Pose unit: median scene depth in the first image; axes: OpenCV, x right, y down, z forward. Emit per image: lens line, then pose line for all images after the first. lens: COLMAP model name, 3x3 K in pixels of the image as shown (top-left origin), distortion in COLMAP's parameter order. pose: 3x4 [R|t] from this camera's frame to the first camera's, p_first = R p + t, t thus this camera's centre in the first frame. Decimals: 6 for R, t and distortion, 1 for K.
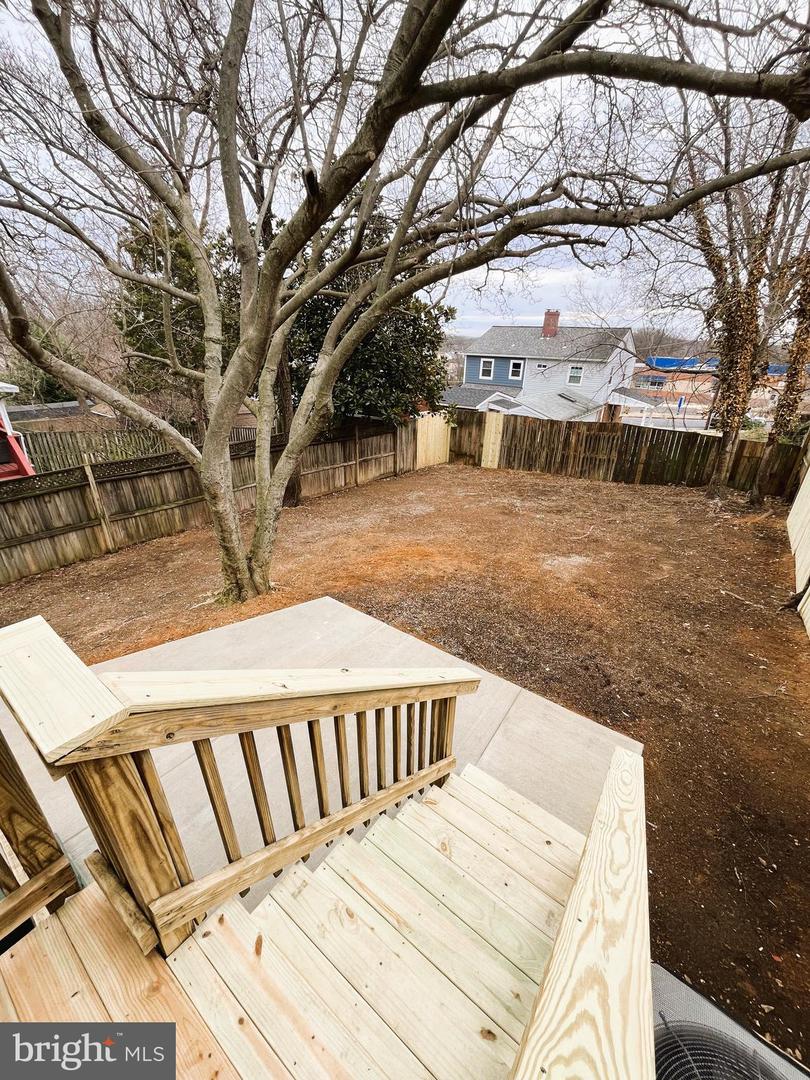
lens RADIAL K [[434.9, 0, 405.0], [0, 434.9, 541.6], [0, 0, 1]] dist [-0.000789, 0.000053]
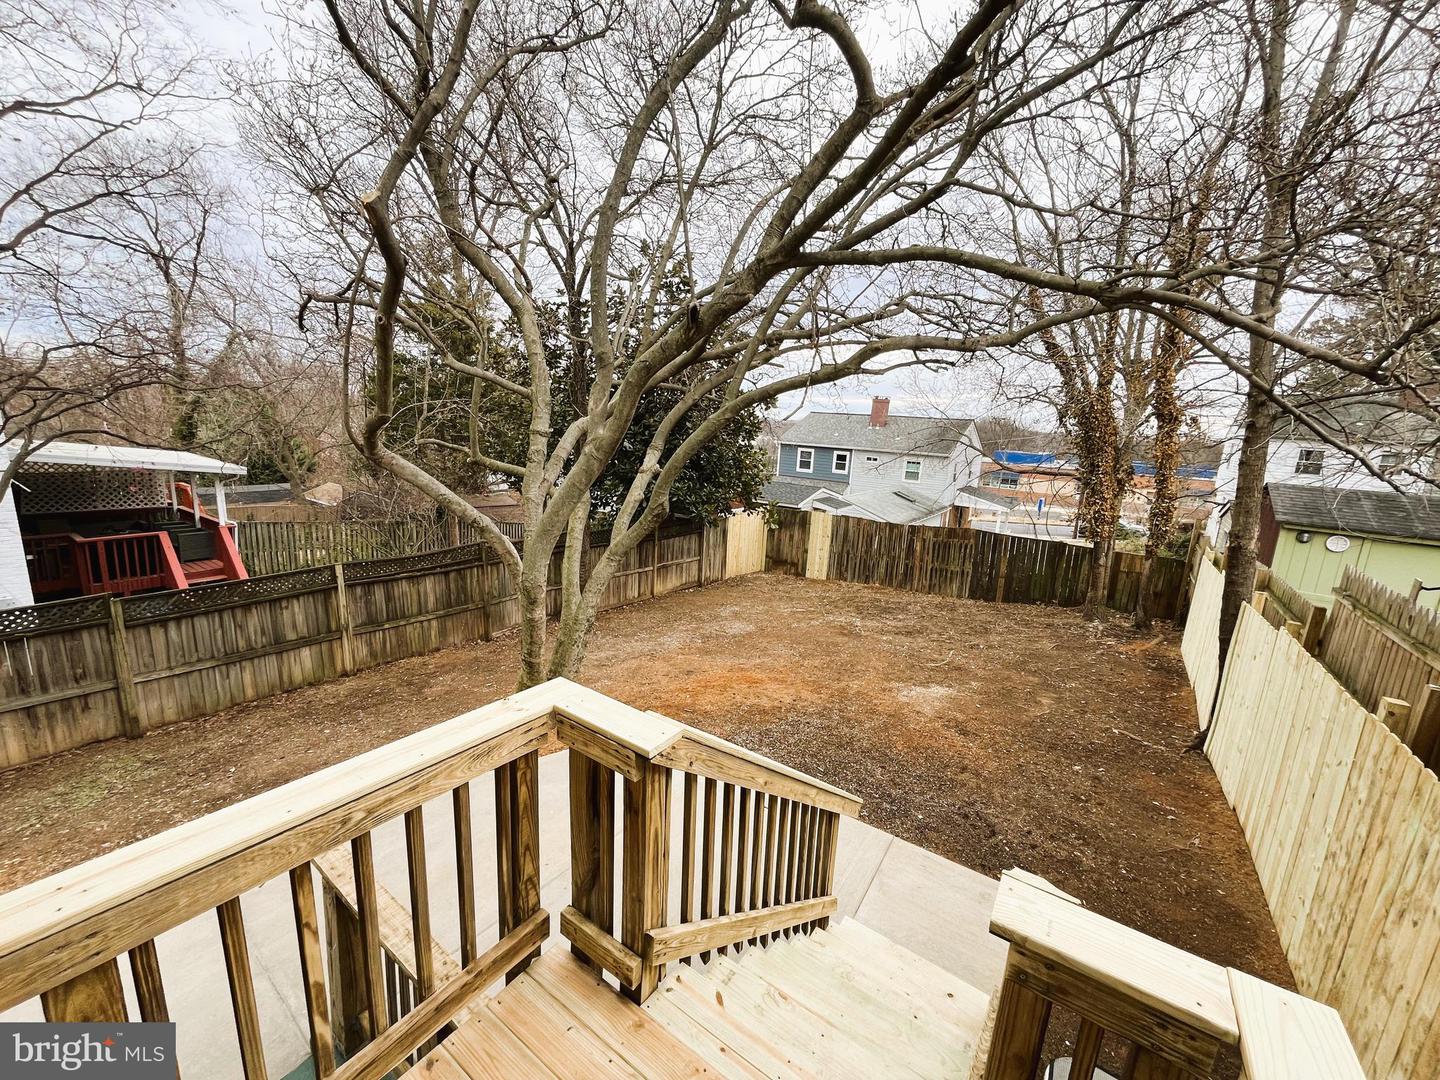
lens RADIAL K [[579.9, 0, 721.7], [0, 579.9, 548.5], [0, 0, 1]] dist [-0.000789, 0.000053]
pose [[0.998763, 0.022893, 0.044150, -0.058450], [-0.012755, 0.975971, -0.217527, 0.020714], [-0.048069, 0.216695, 0.975055, -0.090315]]
